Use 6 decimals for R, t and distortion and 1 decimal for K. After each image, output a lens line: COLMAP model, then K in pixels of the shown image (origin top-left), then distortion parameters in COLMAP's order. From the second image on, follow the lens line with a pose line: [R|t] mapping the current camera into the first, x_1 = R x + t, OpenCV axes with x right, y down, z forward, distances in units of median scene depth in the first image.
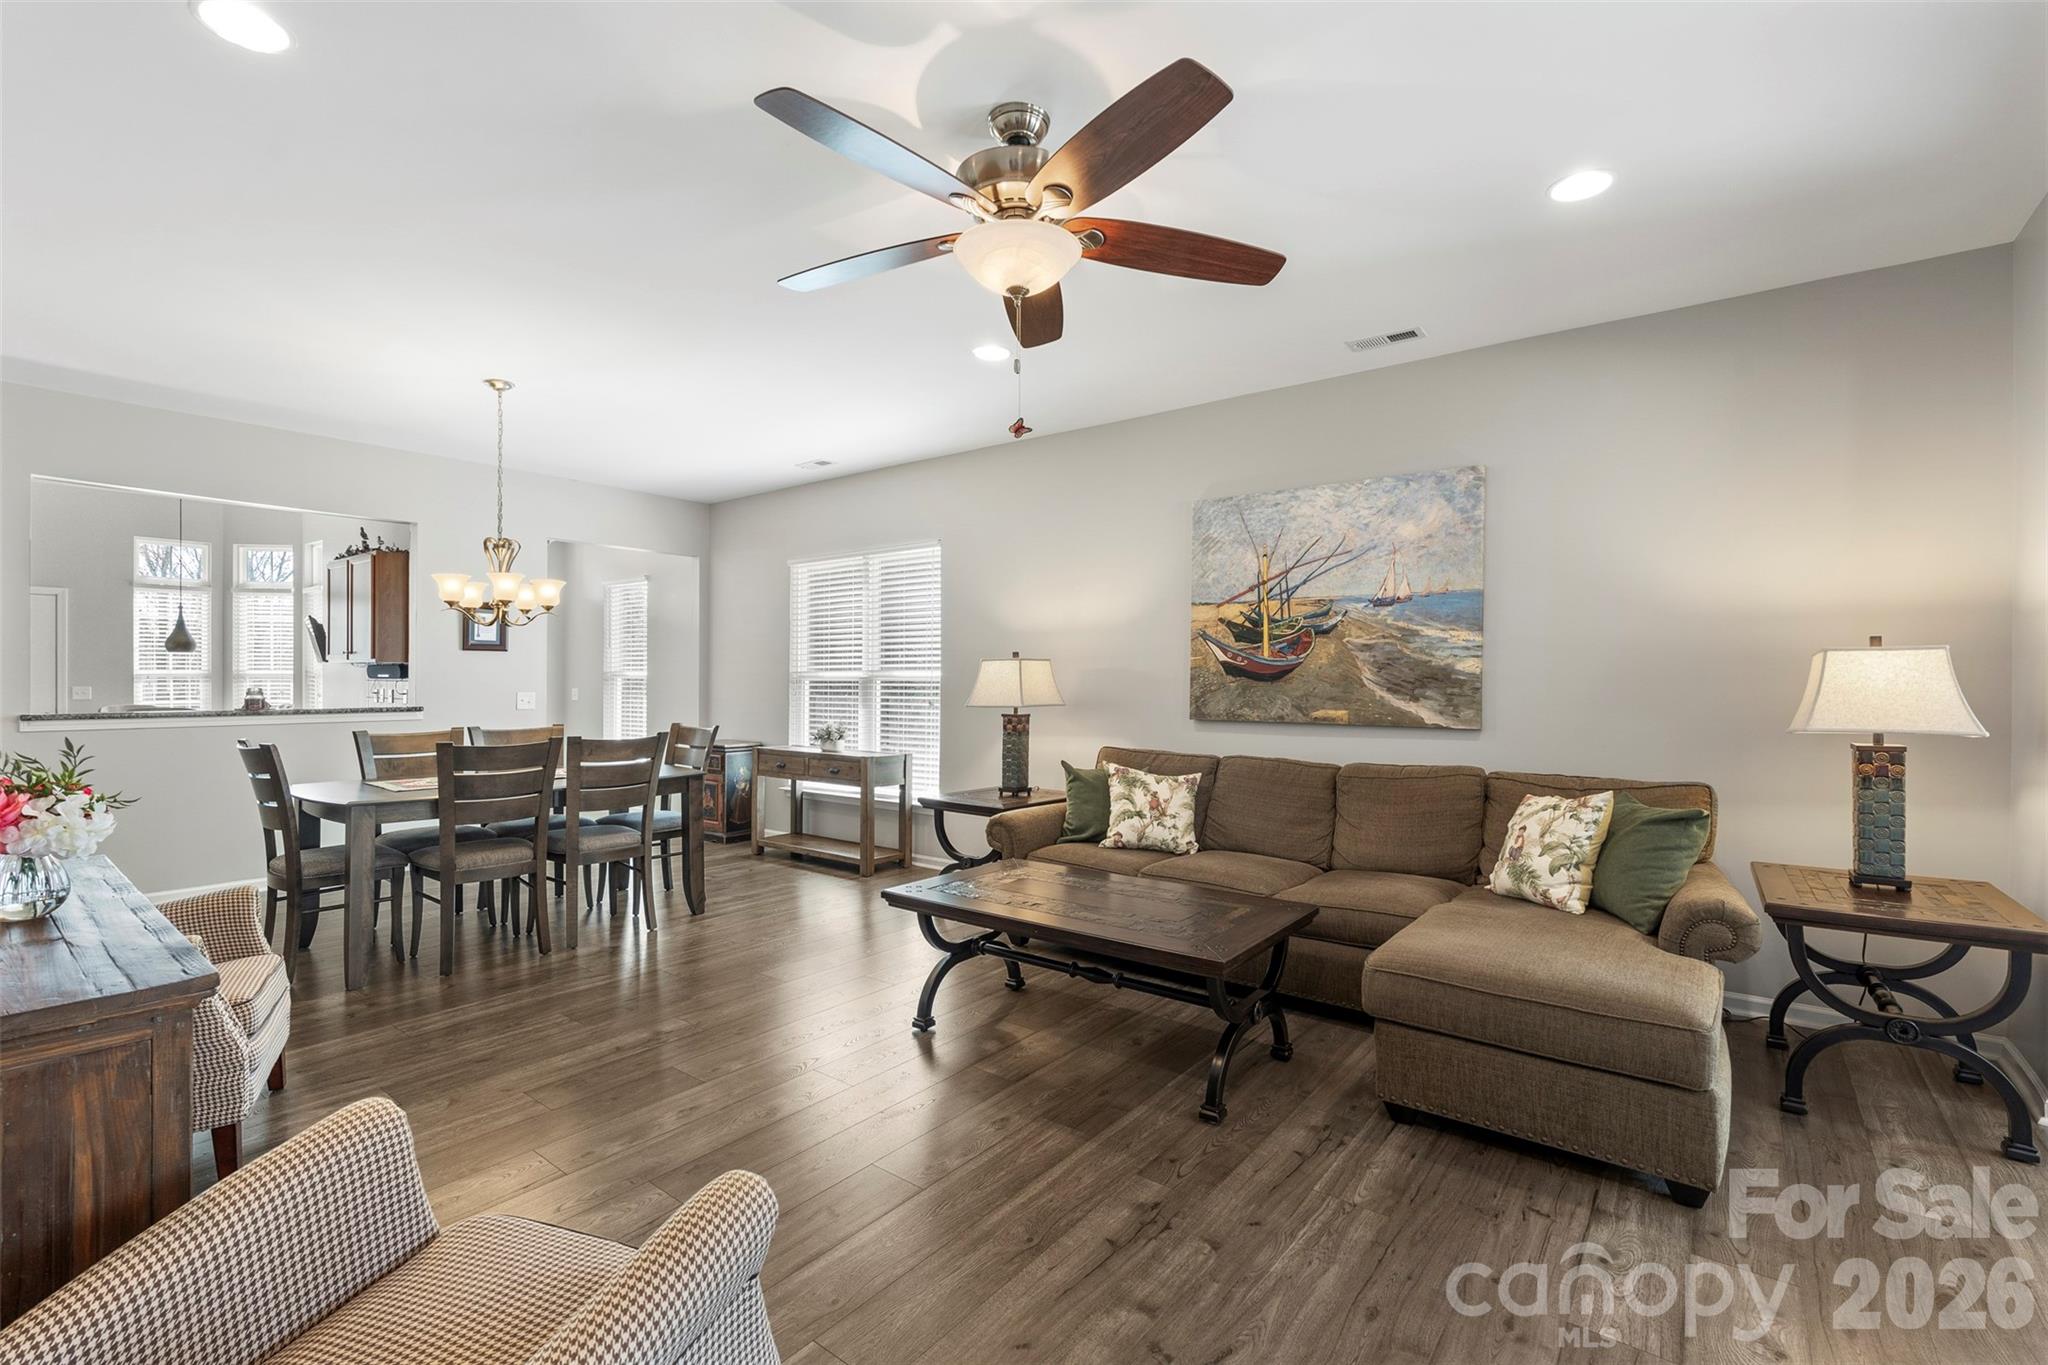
lens RADIAL K [[903.6, 0, 1035.4], [0, 903.6, 678.3], [0, 0, 1]] dist [-0.000055, 0.000012]
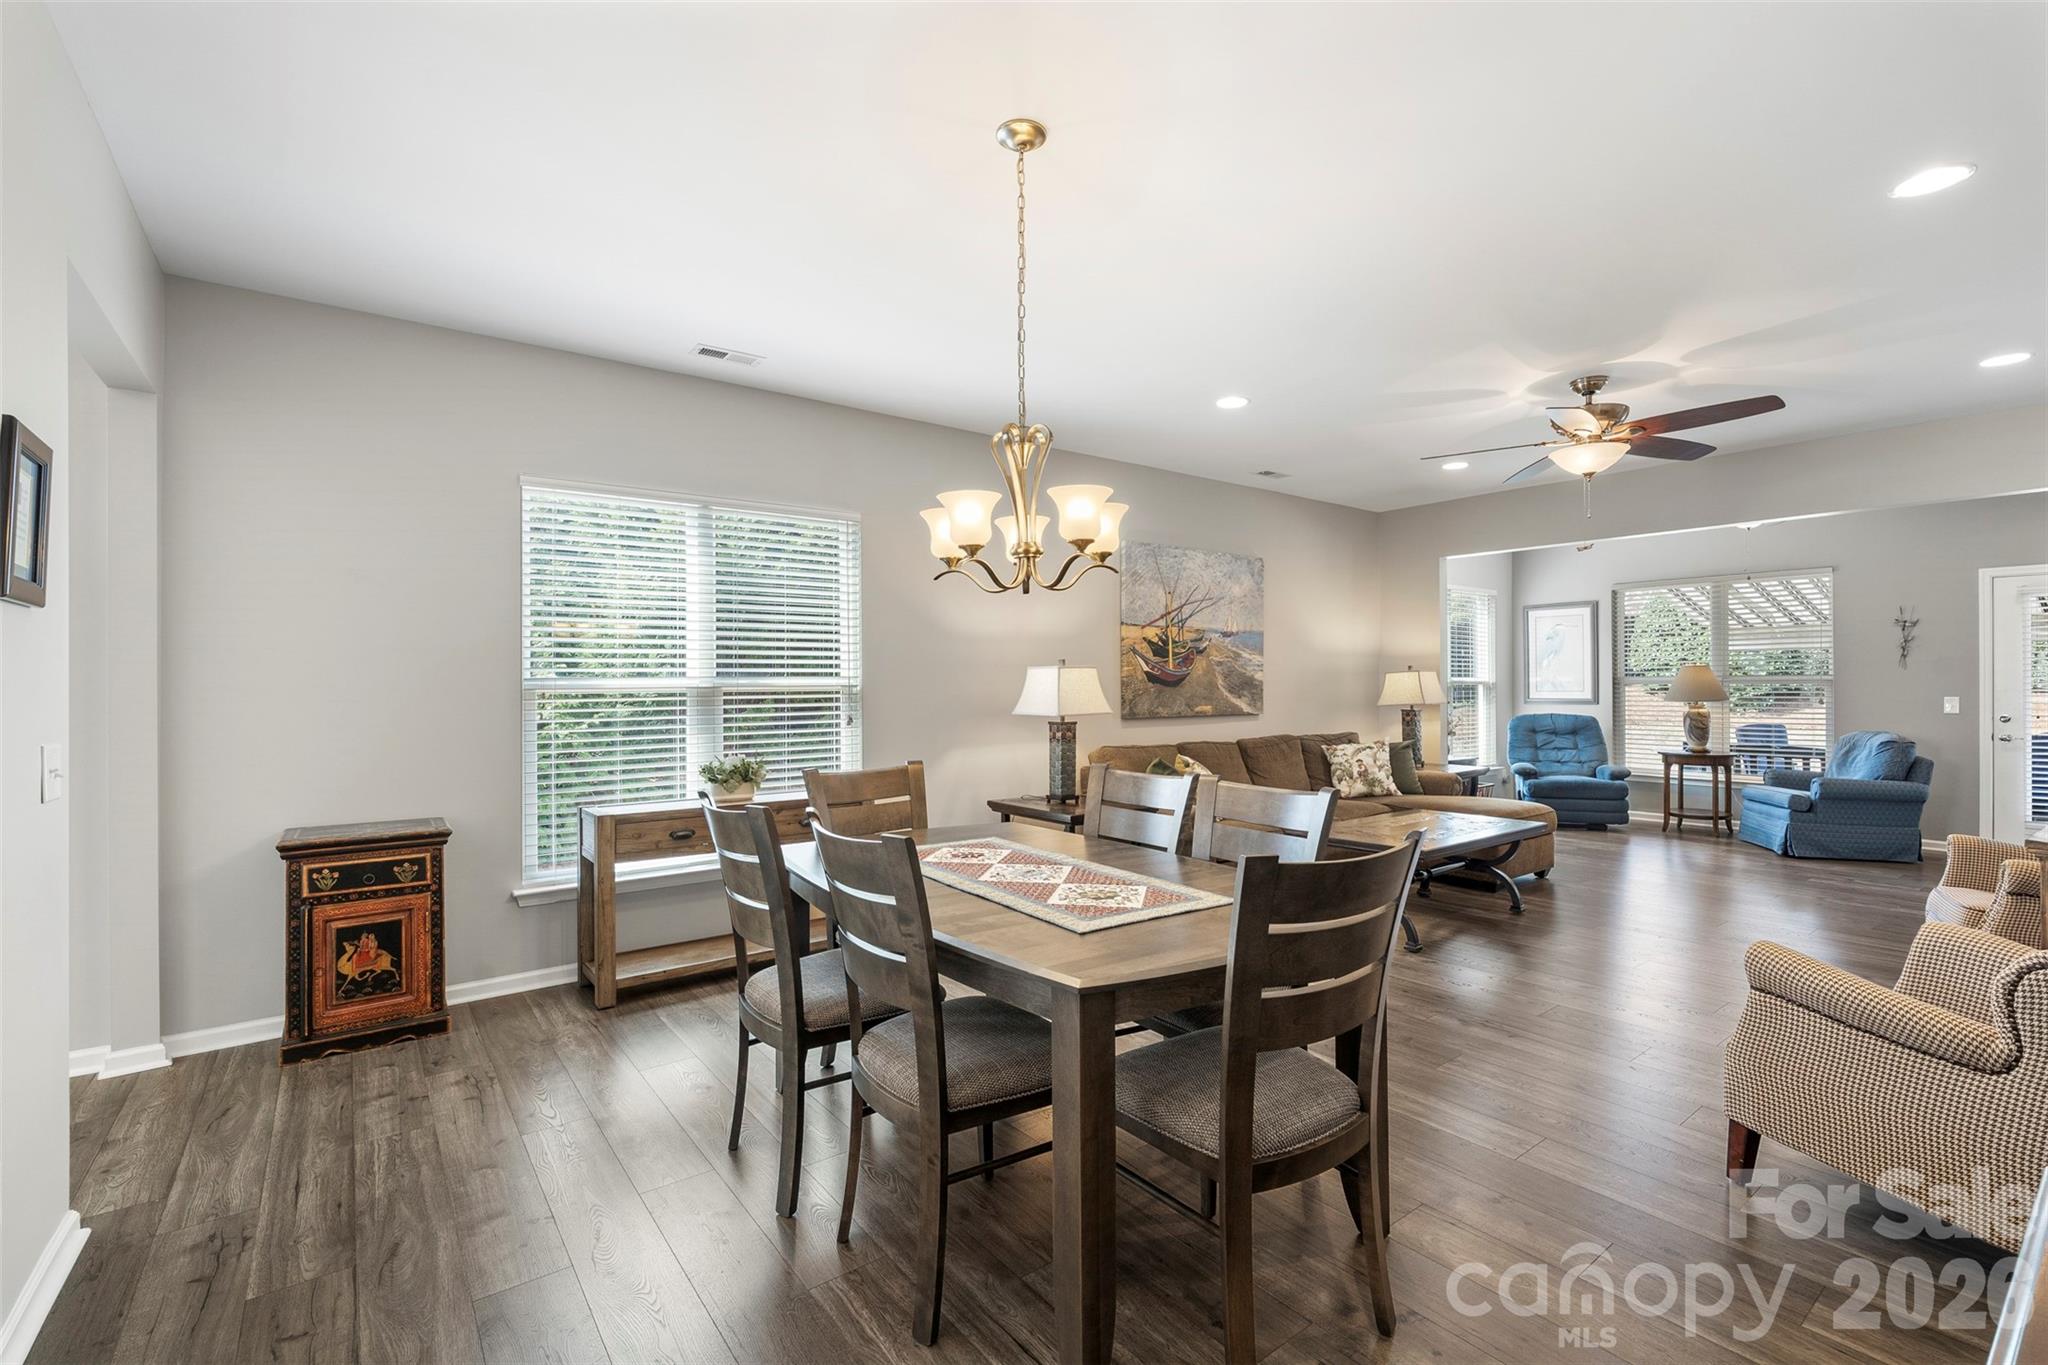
lens RADIAL K [[903.6, 0, 1035.4], [0, 903.6, 678.3], [0, 0, 1]] dist [-0.000055, 0.000012]
pose [[0.257306, 0.001089, 0.966329, -1.158631], [0.004309, 0.999988, -0.002274, -0.007229], [-0.966320, 0.004748, 0.257298, 0.897350]]
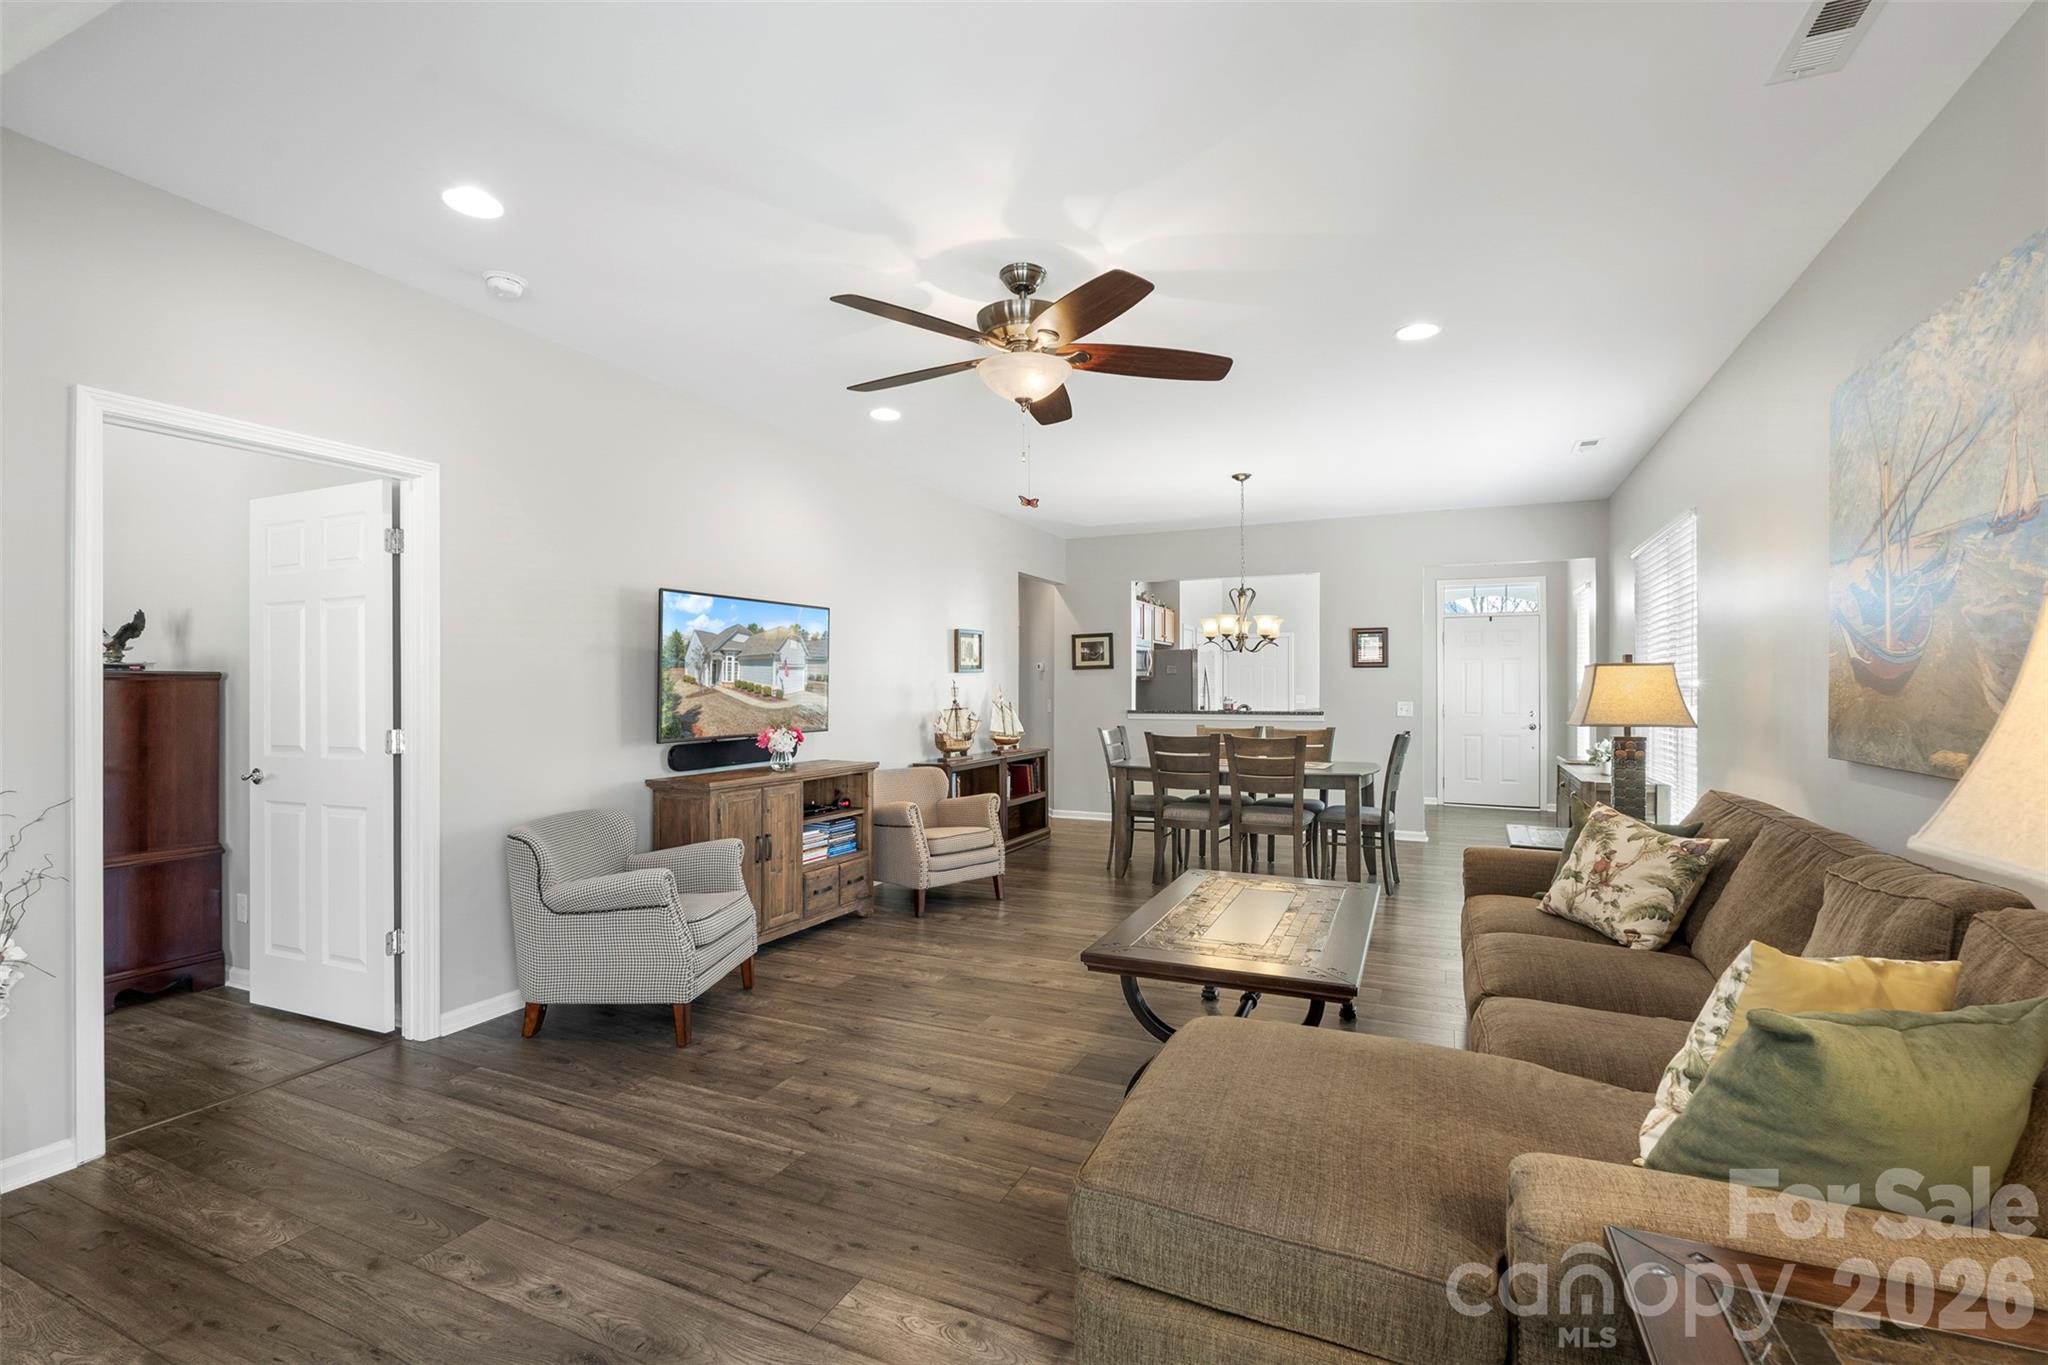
lens RADIAL K [[903.6, 0, 1035.4], [0, 903.6, 678.3], [0, 0, 1]] dist [-0.000055, 0.000012]
pose [[0.224072, -0.014007, -0.974472, 0.708691], [0.002214, 0.999901, -0.013863, 0.000216], [0.974570, 0.000949, 0.224080, 0.398587]]
